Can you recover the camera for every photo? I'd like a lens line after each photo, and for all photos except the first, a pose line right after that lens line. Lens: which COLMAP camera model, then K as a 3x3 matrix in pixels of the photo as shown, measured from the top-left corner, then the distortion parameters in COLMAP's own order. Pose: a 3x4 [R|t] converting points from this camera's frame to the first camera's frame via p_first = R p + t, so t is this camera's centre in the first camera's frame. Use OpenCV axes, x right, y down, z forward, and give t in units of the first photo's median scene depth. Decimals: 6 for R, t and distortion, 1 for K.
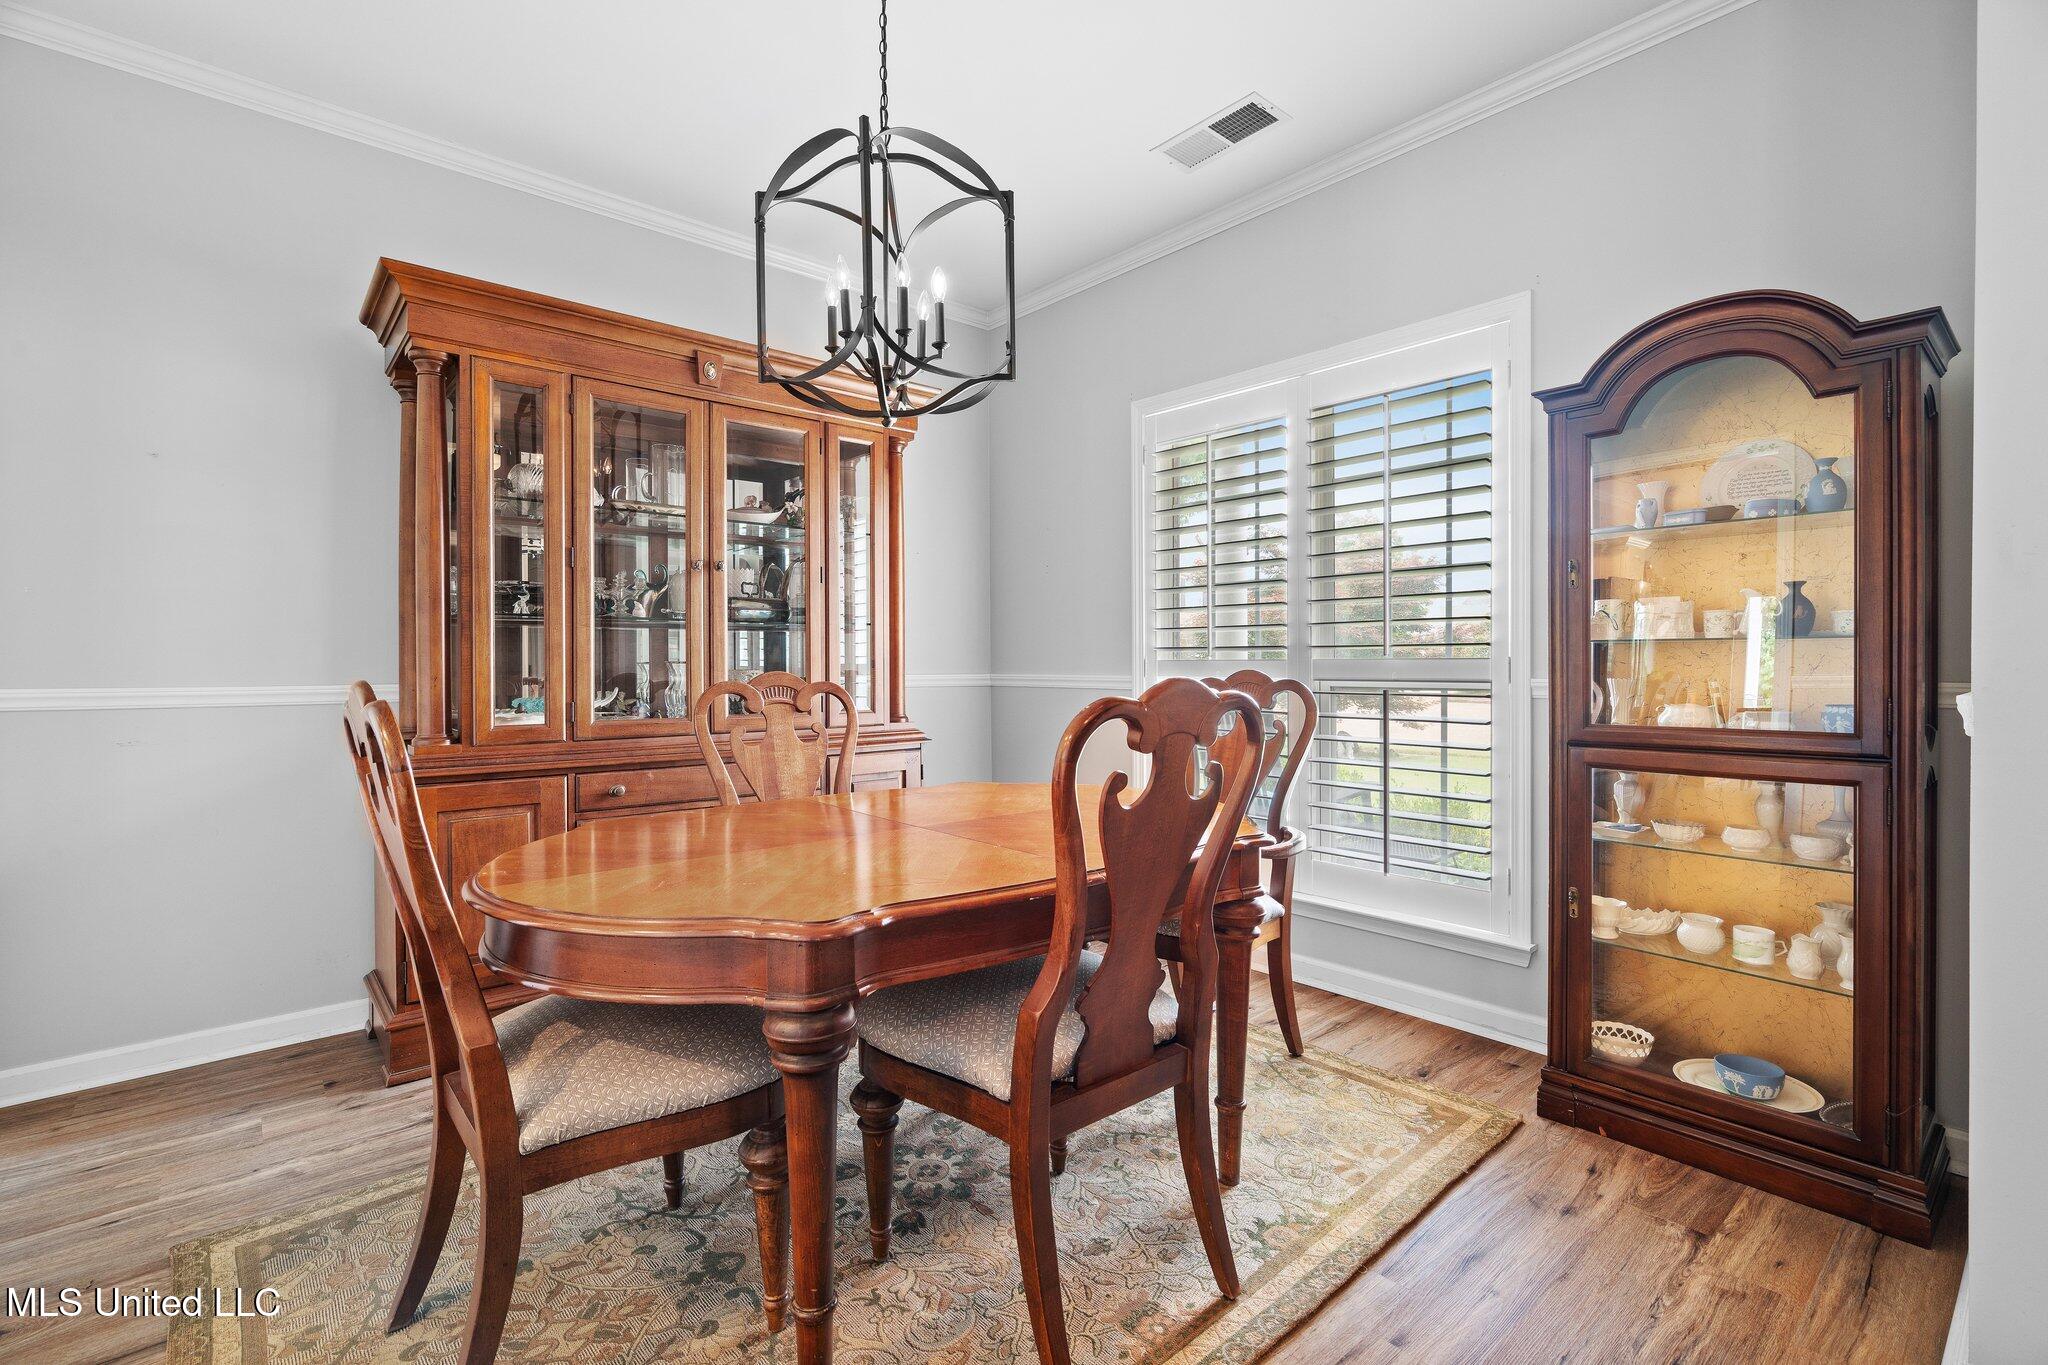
lens RADIAL K [[910.1, 0, 1025.6], [0, 910.1, 685.9], [0, 0, 1]] dist [-0.011976, 0.009275]
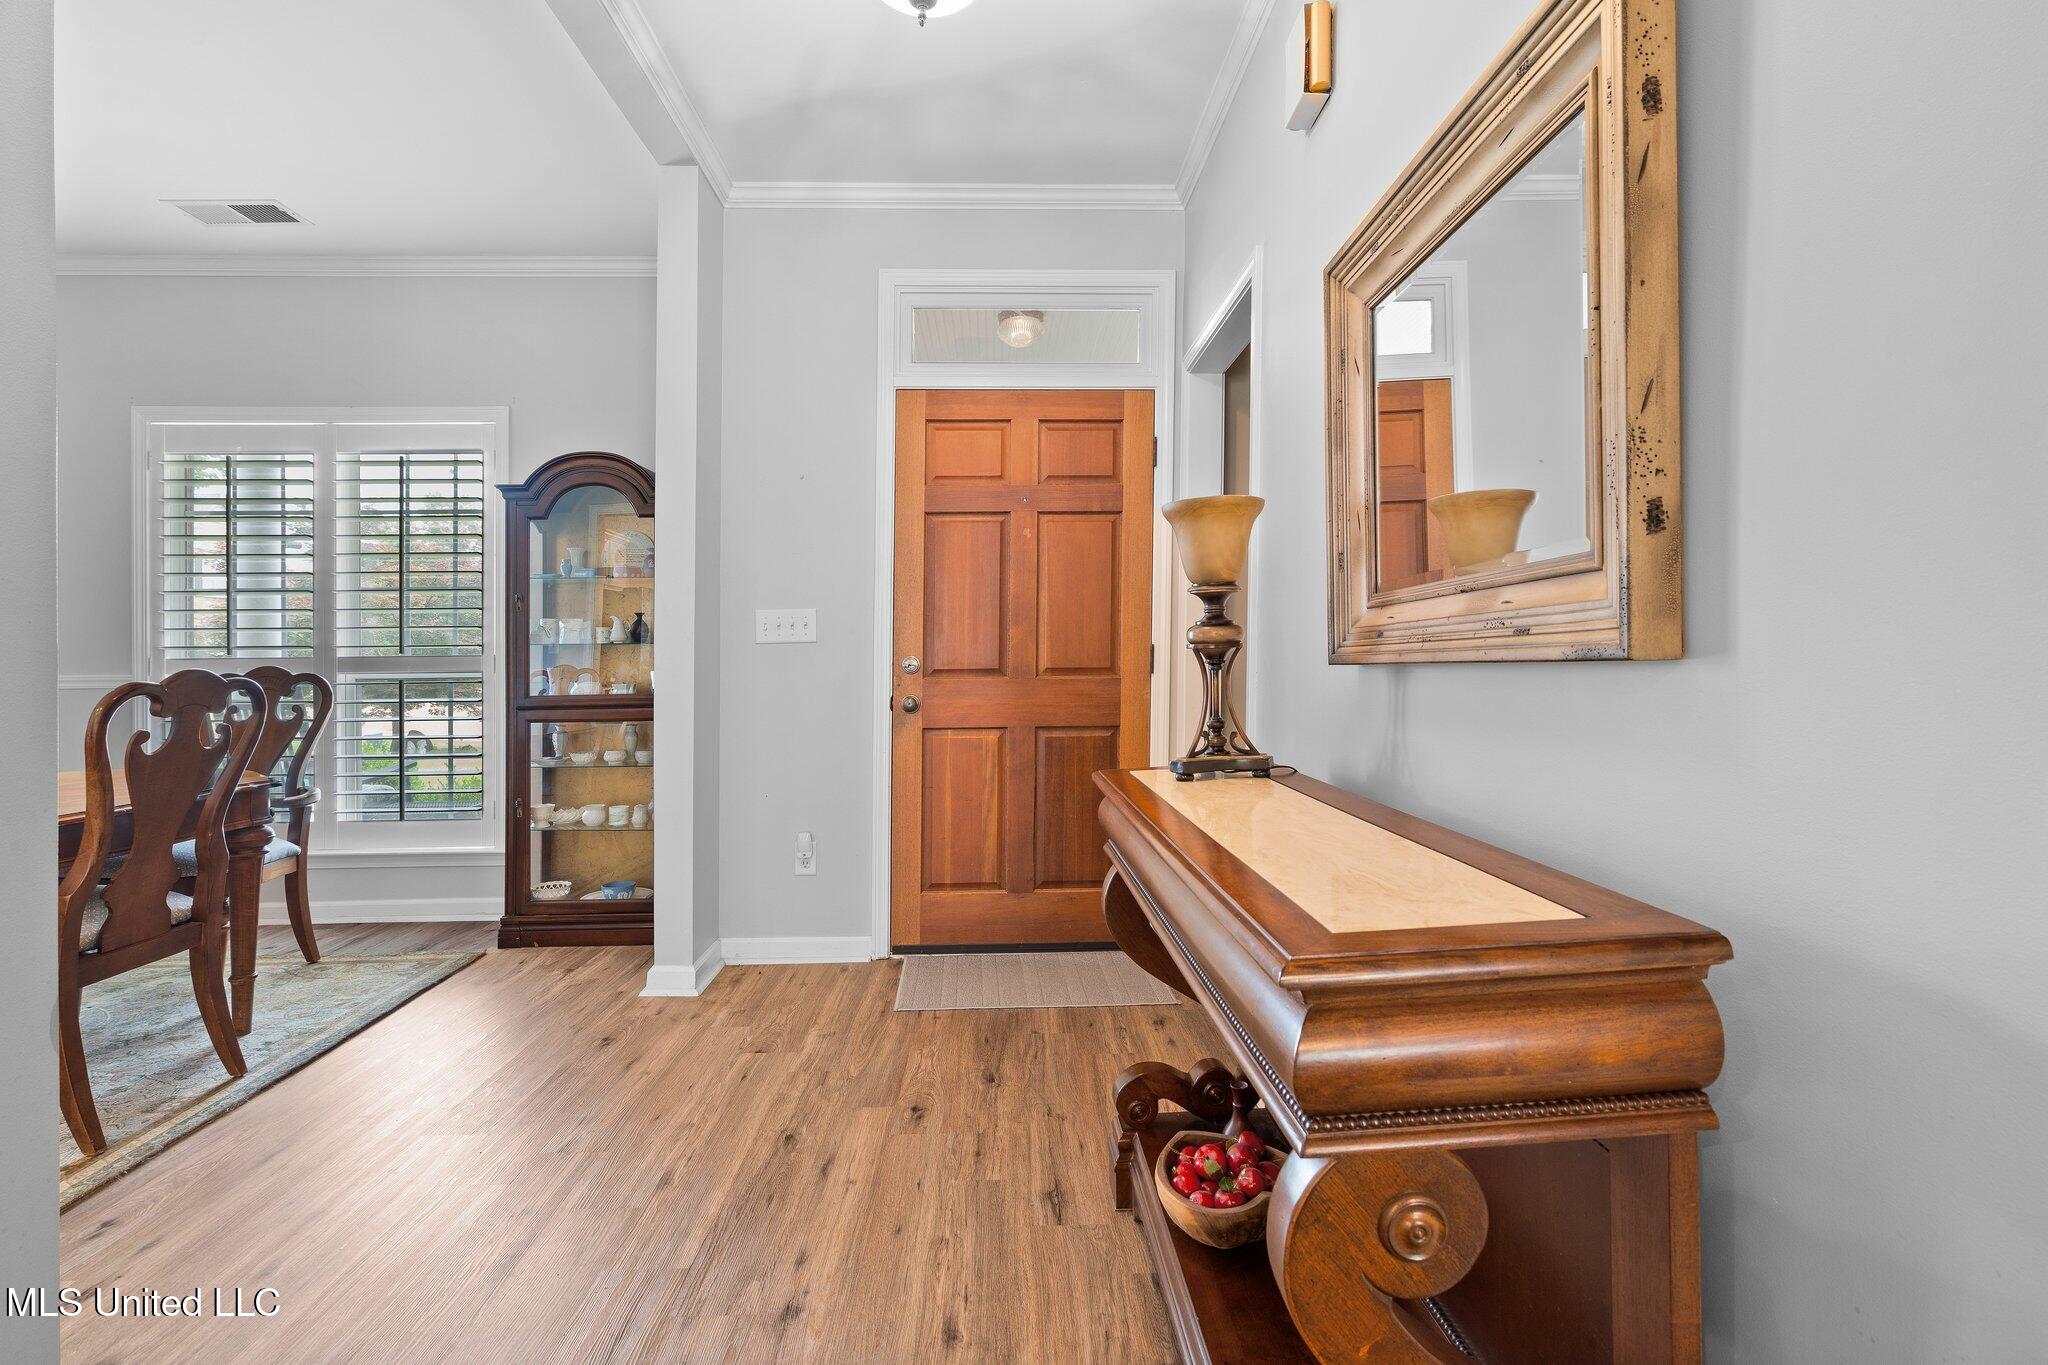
lens RADIAL K [[932.6, 0, 1027.7], [0, 932.6, 637.5], [0, 0, 1]] dist [-0.002243, 0.000277]
pose [[0.623635, 0.007872, 0.781676, -0.131744], [0.033293, 0.998774, -0.036620, 0.029858], [-0.781007, 0.048862, 0.622608, -0.780624]]
